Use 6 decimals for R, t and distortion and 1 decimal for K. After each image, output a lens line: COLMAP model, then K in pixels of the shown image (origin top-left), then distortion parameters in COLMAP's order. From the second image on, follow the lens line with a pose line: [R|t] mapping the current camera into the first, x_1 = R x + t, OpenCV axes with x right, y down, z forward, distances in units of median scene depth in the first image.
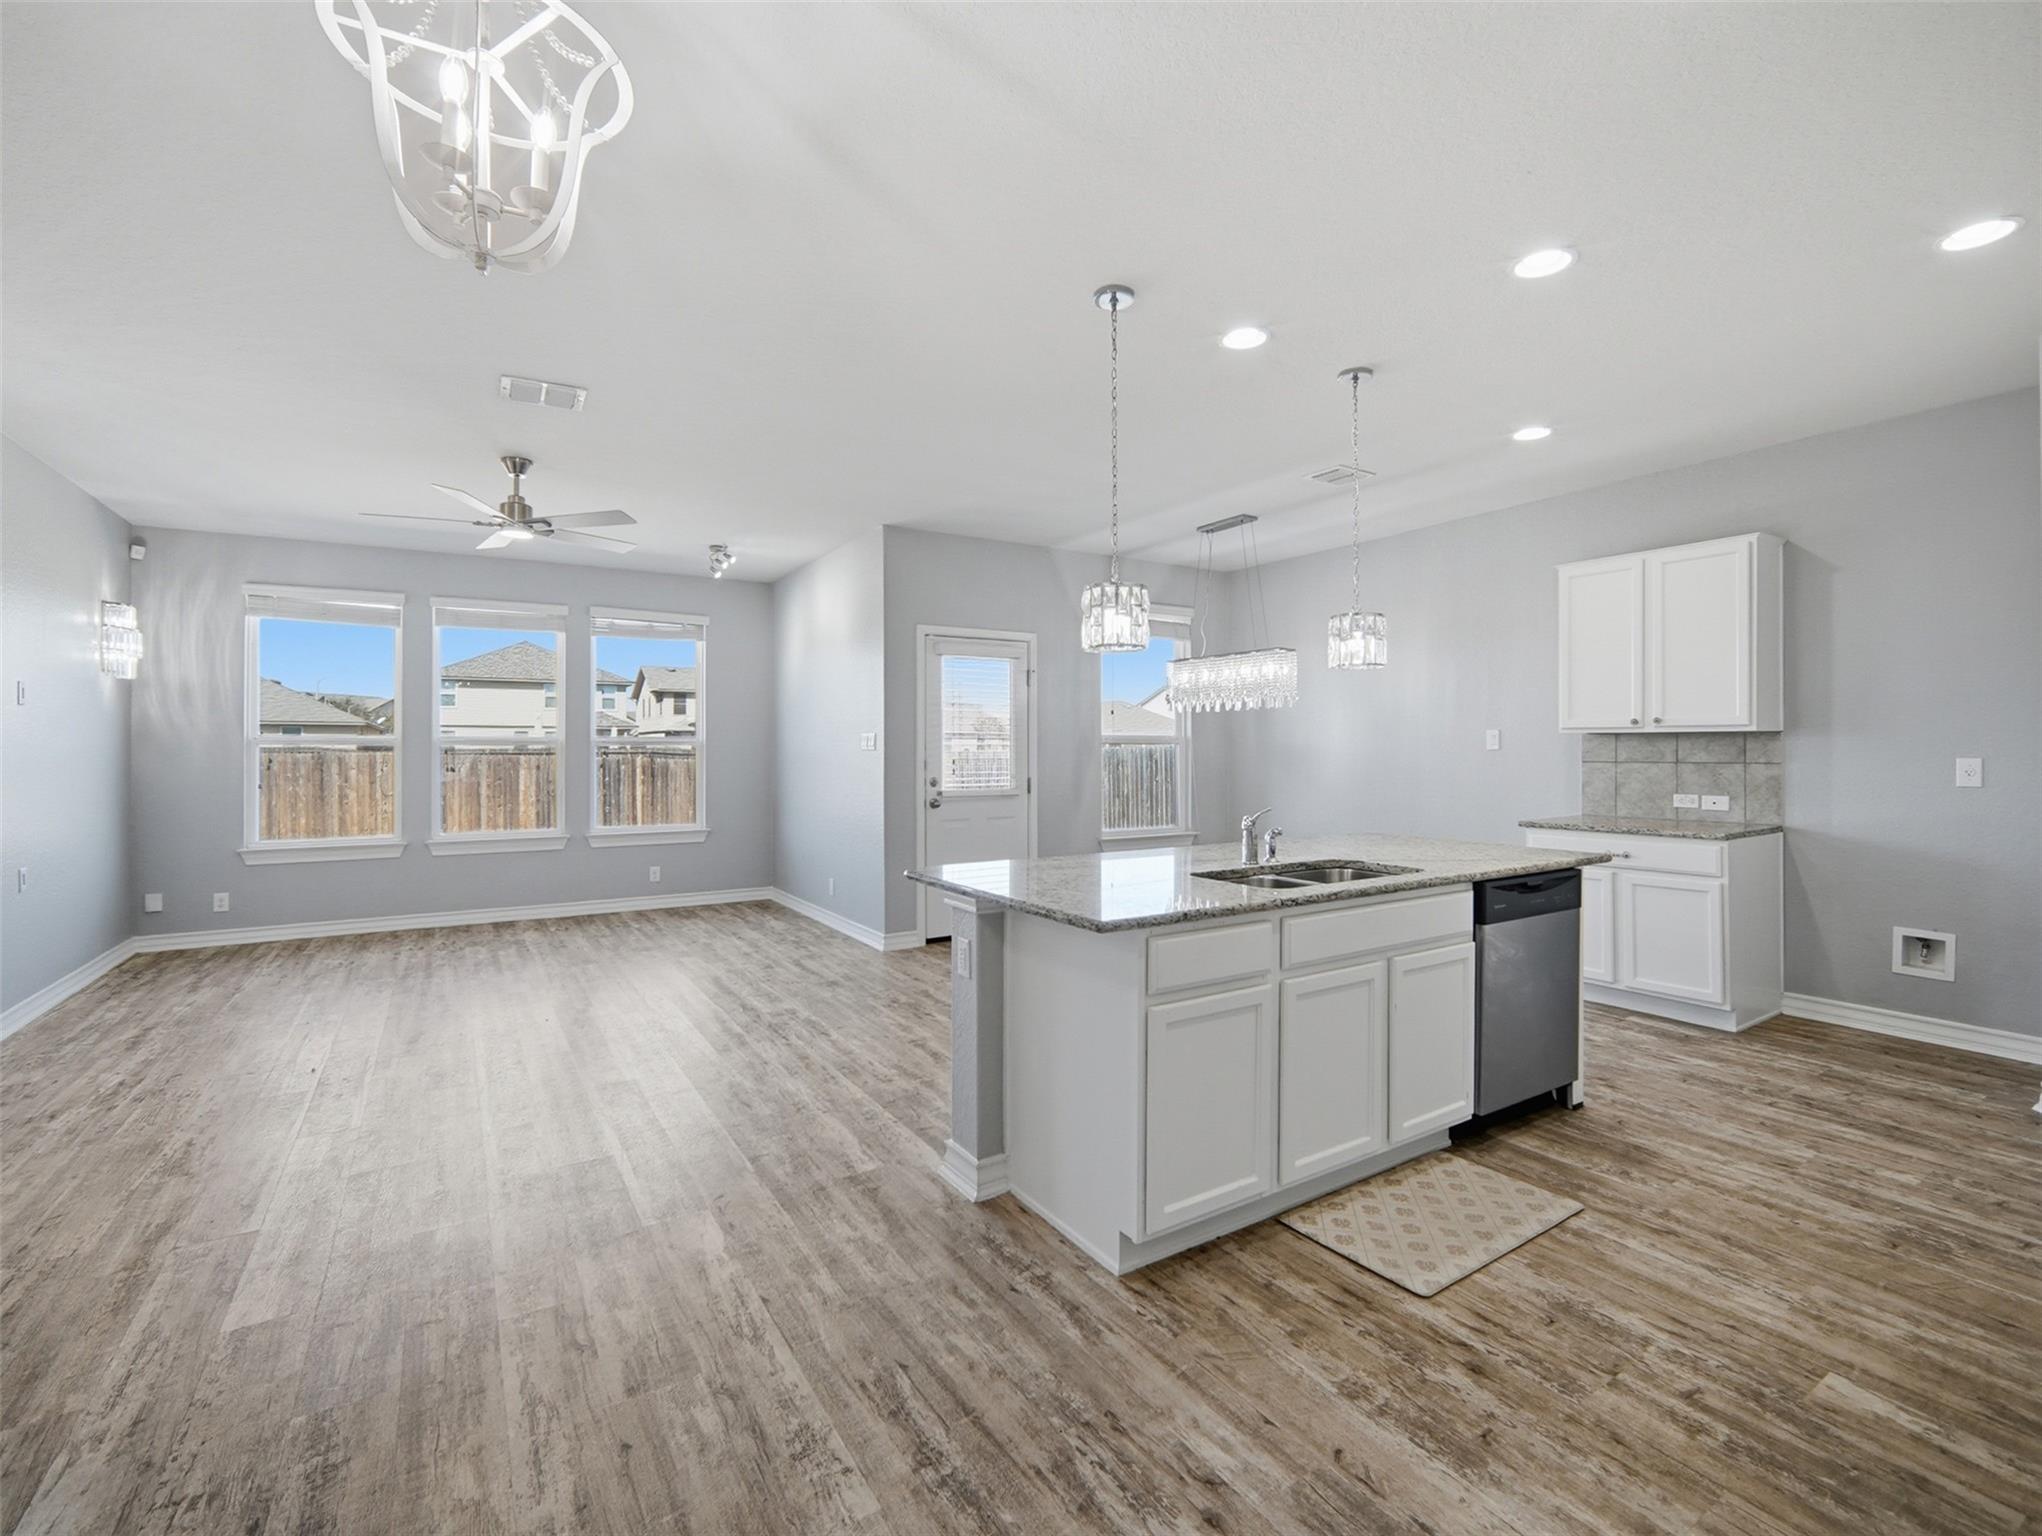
lens RADIAL K [[926.8, 0, 1031.5], [0, 926.8, 747.9], [0, 0, 1]] dist [-0.016638, 0.003107]
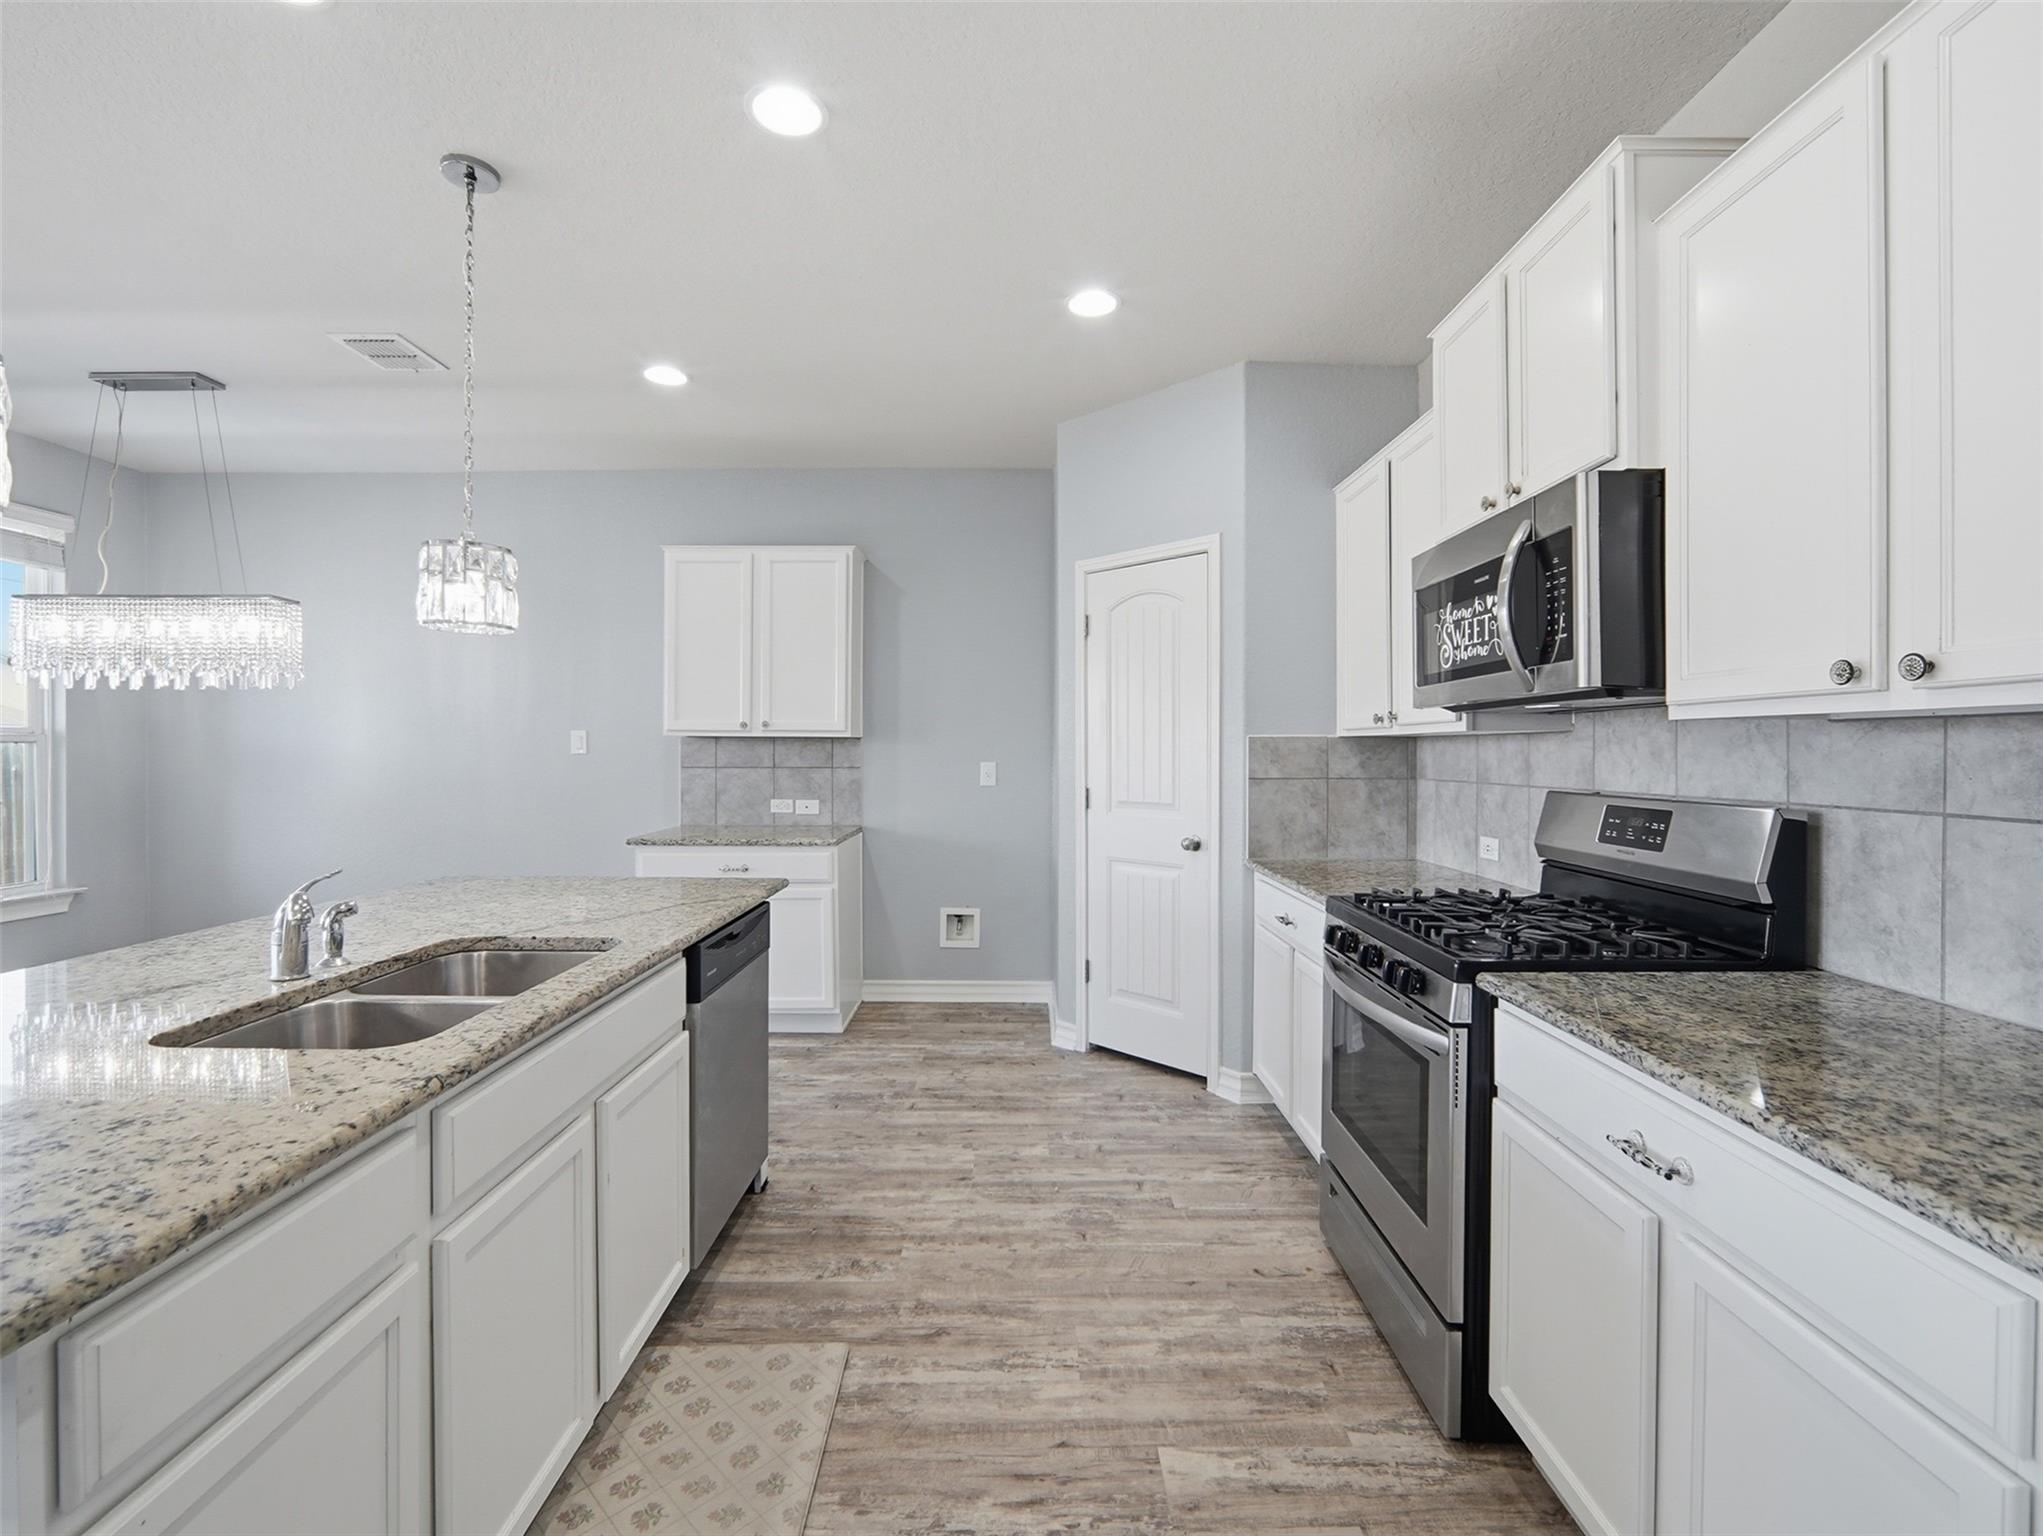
lens RADIAL K [[908.7, 0, 1025.4], [0, 908.7, 760.7], [0, 0, 1]] dist [-0.017883, 0.000082]
pose [[0.531305, -0.004787, 0.847167, 0.027208], [-0.006822, 0.999927, 0.009929, -0.003863], [-0.847153, -0.011055, 0.531234, 0.347584]]
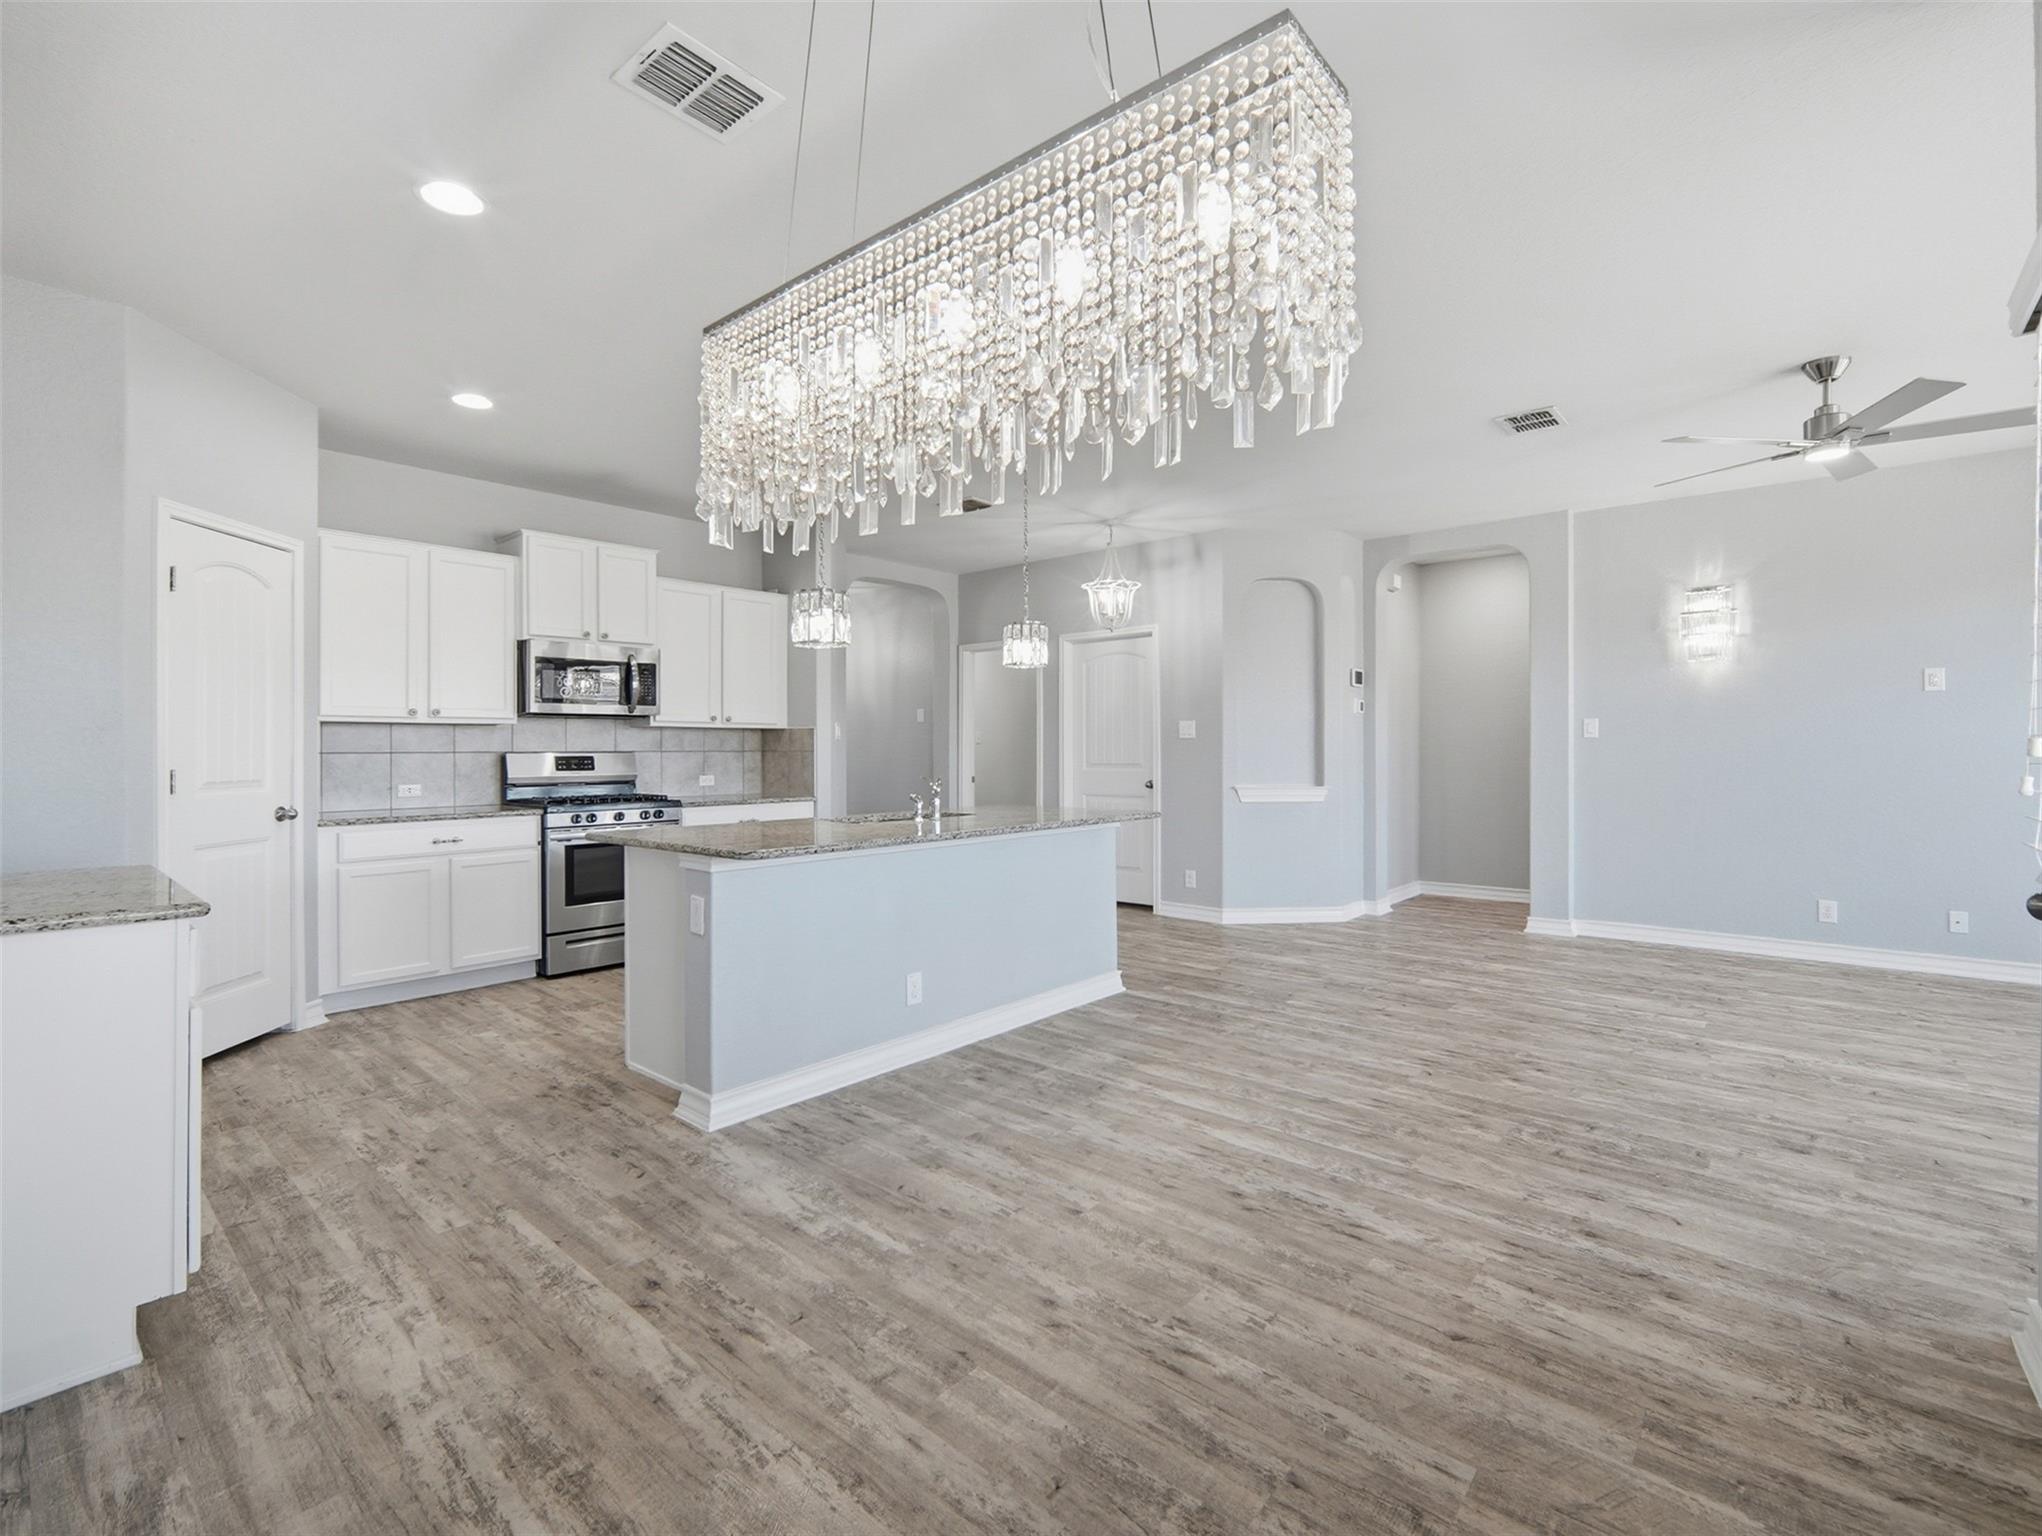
lens RADIAL K [[926.8, 0, 1024.8], [0, 926.8, 754.6], [0, 0, 1]] dist [-0.016638, 0.003107]
pose [[-0.957808, 0.006407, -0.287337, 0.435664], [0.005976, 0.999979, 0.002376, 0.027697], [0.287347, 0.000559, -0.957827, 2.034951]]
